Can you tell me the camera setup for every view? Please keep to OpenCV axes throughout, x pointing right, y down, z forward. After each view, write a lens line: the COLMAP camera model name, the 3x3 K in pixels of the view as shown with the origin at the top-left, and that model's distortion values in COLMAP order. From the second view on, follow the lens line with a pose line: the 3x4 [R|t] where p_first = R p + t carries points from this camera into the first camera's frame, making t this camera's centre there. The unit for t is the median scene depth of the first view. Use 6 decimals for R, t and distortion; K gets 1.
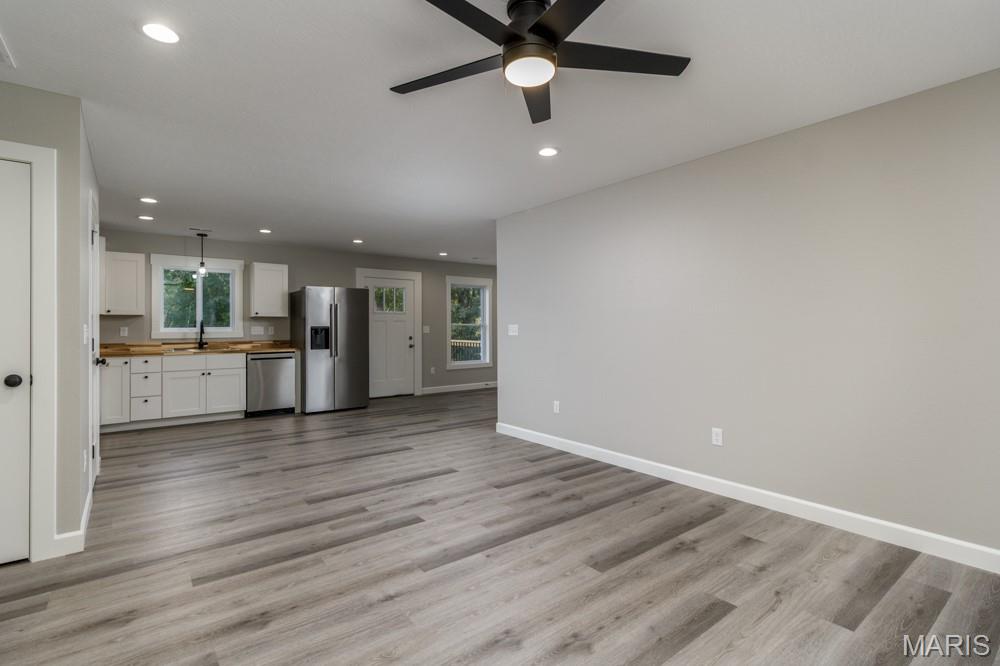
lens RADIAL K [[484.3, 0, 502.8], [0, 484.3, 325.0], [0, 0, 1]] dist [0.007002, -0.001085]
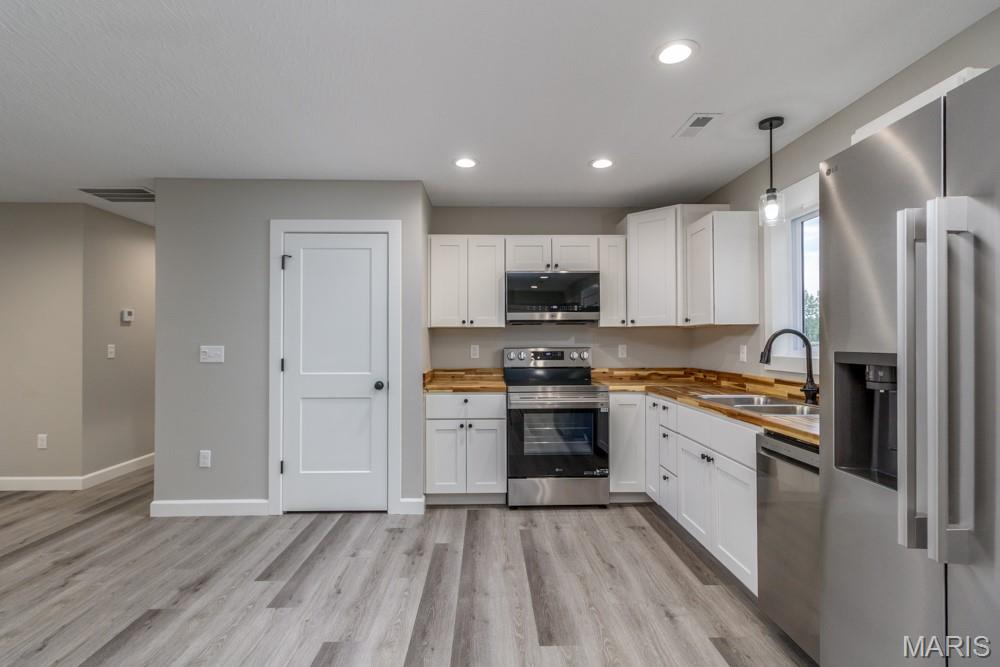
lens RADIAL K [[484.3, 0, 509.4], [0, 484.3, 333.6], [0, 0, 1]] dist [0.007002, -0.001085]
pose [[-0.598172, -0.008092, -0.801327, -0.169184], [0.008398, 0.999831, -0.016366, -0.002745], [0.801324, -0.016520, -0.598003, 1.142572]]
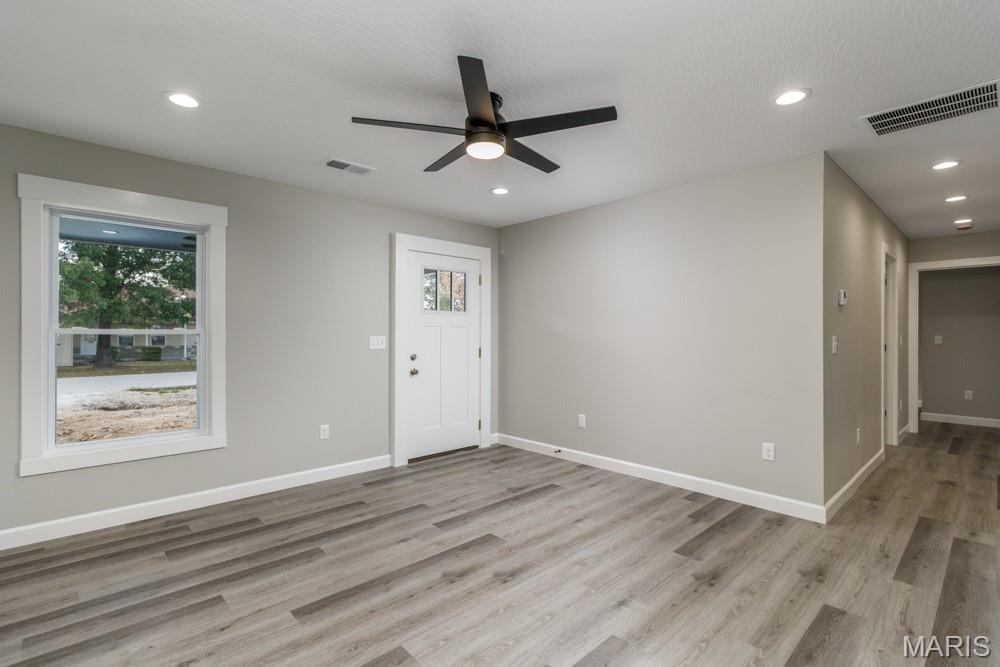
lens RADIAL K [[484.3, 0, 495.7], [0, 484.3, 340.5], [0, 0, 1]] dist [0.007002, -0.001085]
pose [[-0.996682, 0.002585, -0.081349, 0.044170], [0.001796, 0.999951, 0.009764, -0.004892], [0.081370, 0.009586, -0.996638, 0.736393]]
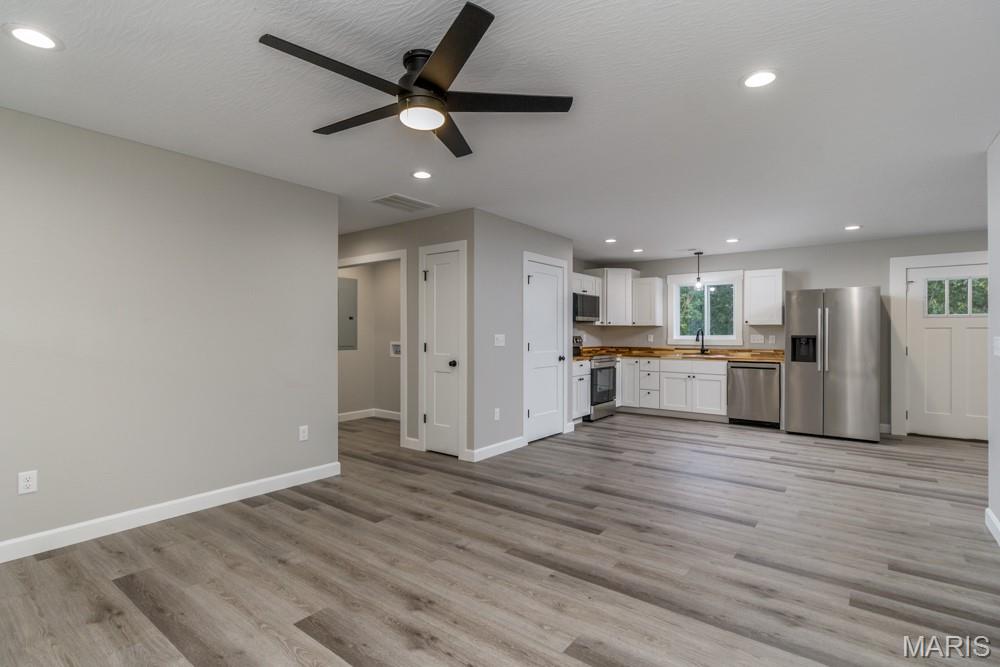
lens RADIAL K [[484.3, 0, 488.9], [0, 484.3, 334.9], [0, 0, 1]] dist [0.007002, -0.001085]
pose [[0.236866, 0.007525, -0.971513, 0.382082], [0.001534, 0.999966, 0.008120, -0.006967], [0.971541, -0.003413, 0.236846, 0.280005]]
